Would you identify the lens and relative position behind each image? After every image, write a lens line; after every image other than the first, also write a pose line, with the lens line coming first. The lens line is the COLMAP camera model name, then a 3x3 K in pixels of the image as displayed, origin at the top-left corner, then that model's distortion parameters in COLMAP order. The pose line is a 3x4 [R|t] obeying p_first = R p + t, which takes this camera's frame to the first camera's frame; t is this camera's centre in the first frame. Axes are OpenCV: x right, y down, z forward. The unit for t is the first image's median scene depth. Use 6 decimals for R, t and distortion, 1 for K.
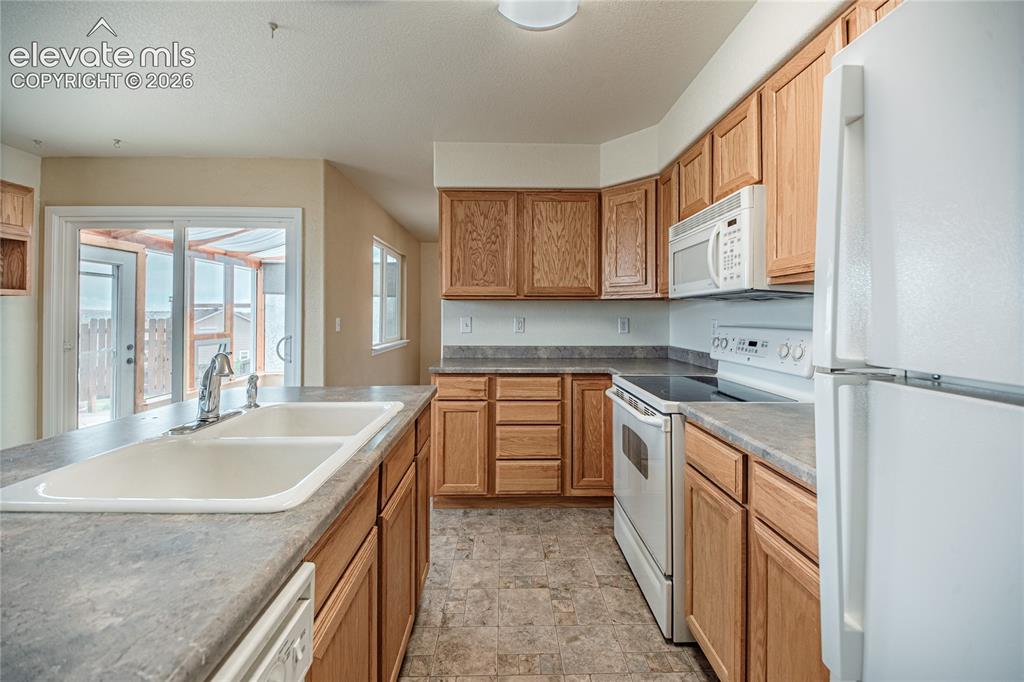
lens RADIAL K [[421.7, 0, 512.2], [0, 421.7, 311.2], [0, 0, 1]] dist [0.000529, -0.000058]
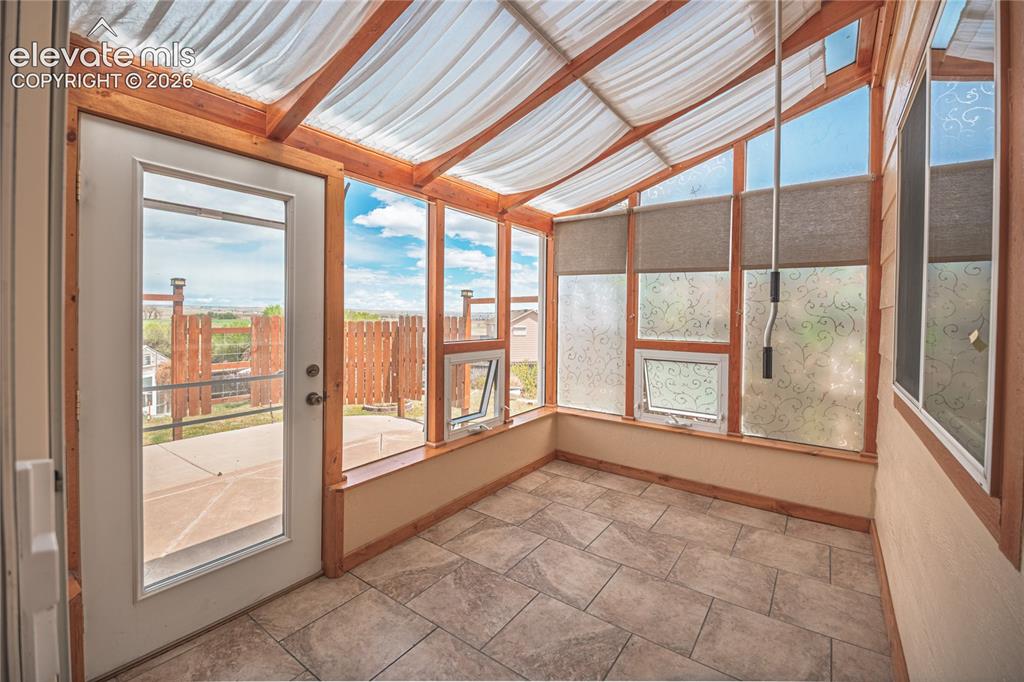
lens RADIAL K [[444.2, 0, 511.9], [0, 444.2, 324.6], [0, 0, 1]] dist [0.001151, -0.000244]
pose [[0.801001, 0.016640, -0.598431, -0.288363], [-0.006389, 0.999794, 0.019248, 0.014195], [0.598628, -0.011594, 0.800943, 0.504788]]
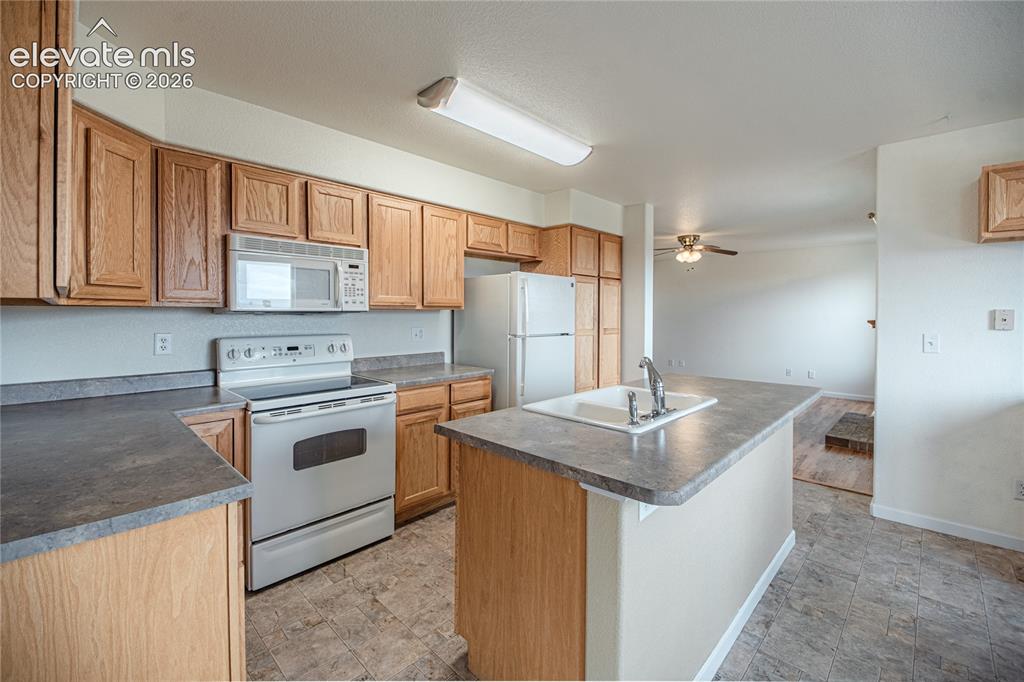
lens RADIAL K [[421.7, 0, 512.2], [0, 421.7, 311.2], [0, 0, 1]] dist [0.000529, -0.000058]
pose [[-0.695678, -0.001152, 0.718353, -0.901389], [-0.008476, 0.999942, -0.006604, -0.038404], [-0.718304, -0.010683, -0.695648, 1.508717]]
